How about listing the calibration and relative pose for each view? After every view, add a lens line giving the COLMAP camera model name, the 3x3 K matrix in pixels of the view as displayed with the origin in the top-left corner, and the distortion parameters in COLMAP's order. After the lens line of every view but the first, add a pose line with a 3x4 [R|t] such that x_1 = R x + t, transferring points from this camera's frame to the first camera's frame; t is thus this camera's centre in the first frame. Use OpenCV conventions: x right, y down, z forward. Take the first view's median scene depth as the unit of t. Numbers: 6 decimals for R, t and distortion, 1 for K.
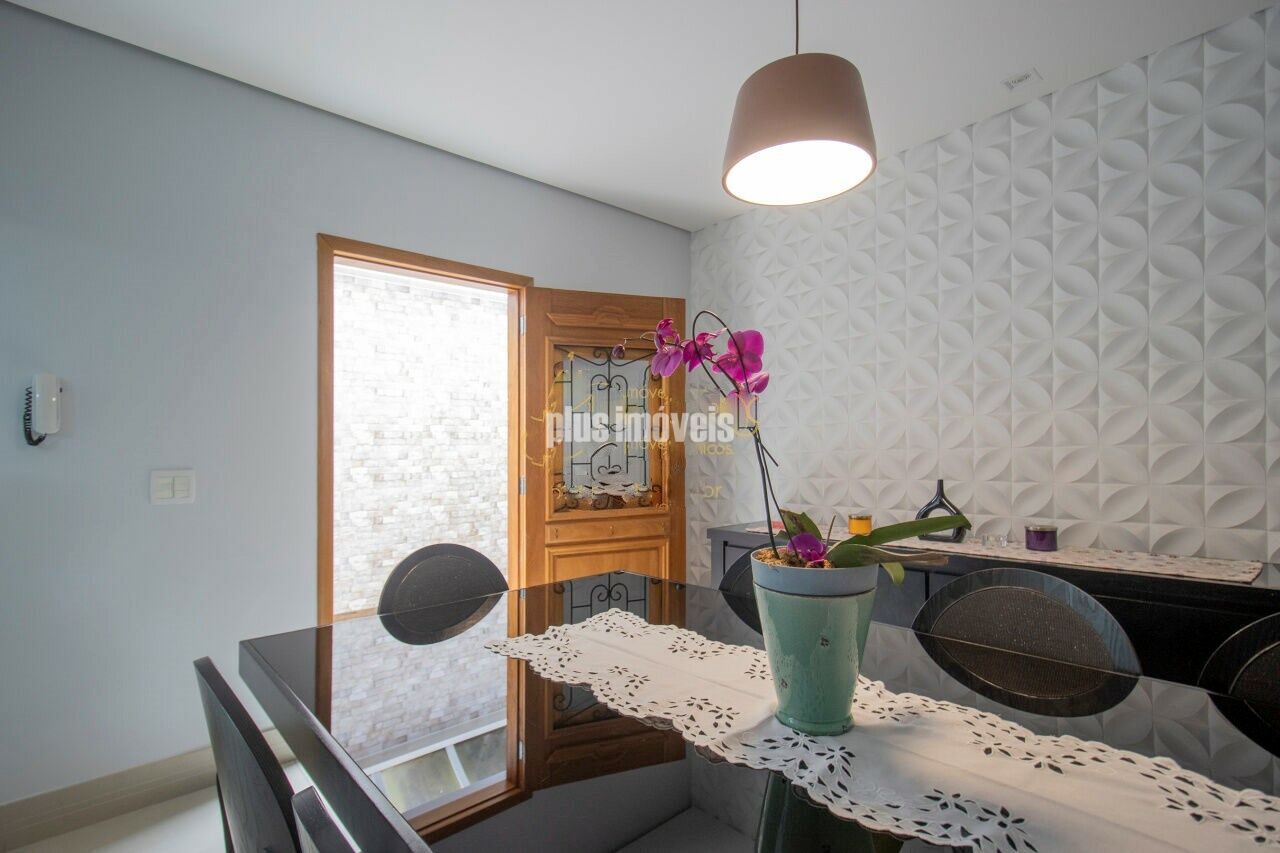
lens RADIAL K [[595.6, 0, 645.5], [0, 595.6, 439.7], [0, 0, 1]] dist [0.001634, 0.000135]
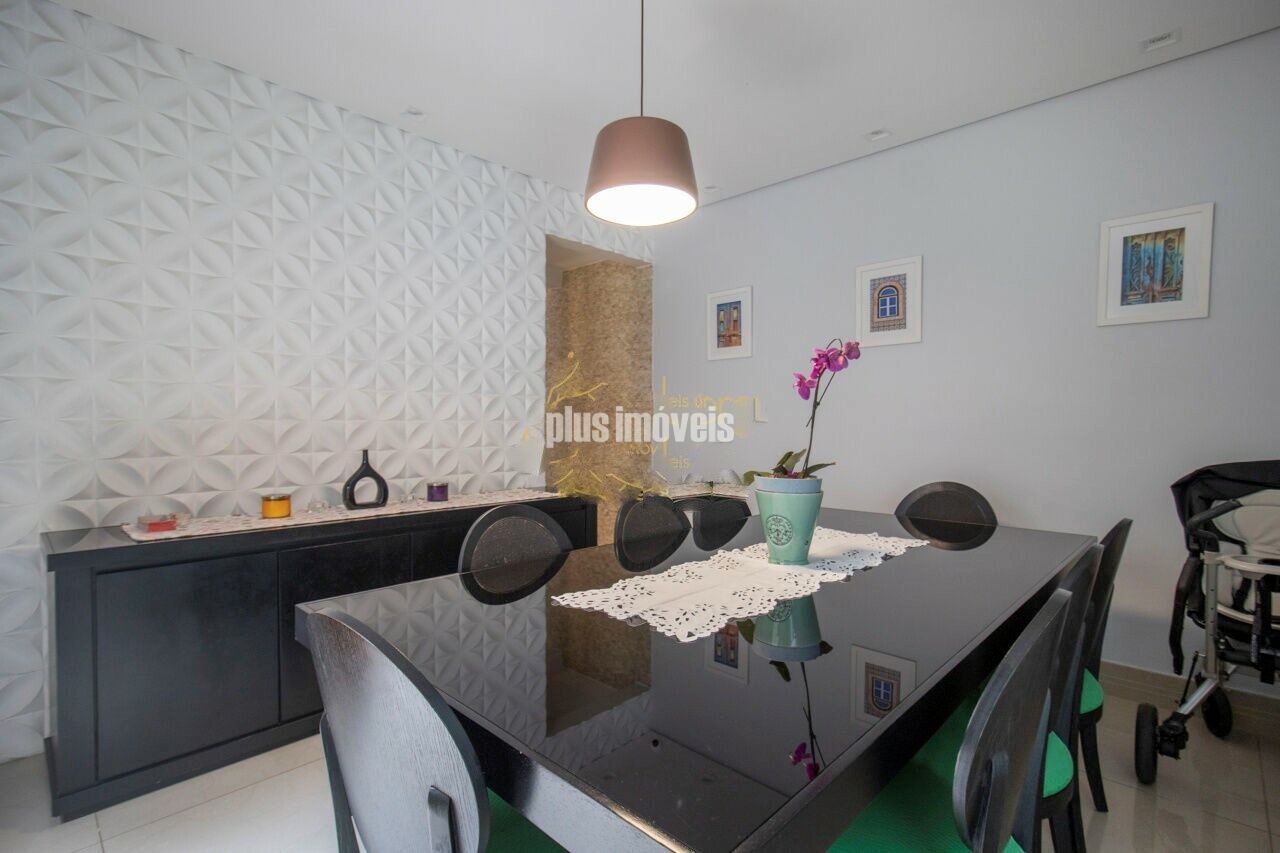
lens RADIAL K [[595.6, 0, 645.5], [0, 595.6, 439.7], [0, 0, 1]] dist [0.001634, 0.000135]
pose [[-0.077574, -0.011450, 0.996921, -0.499250], [-0.029401, 0.999525, 0.009192, 0.020856], [-0.996553, -0.028598, -0.077874, 0.500421]]
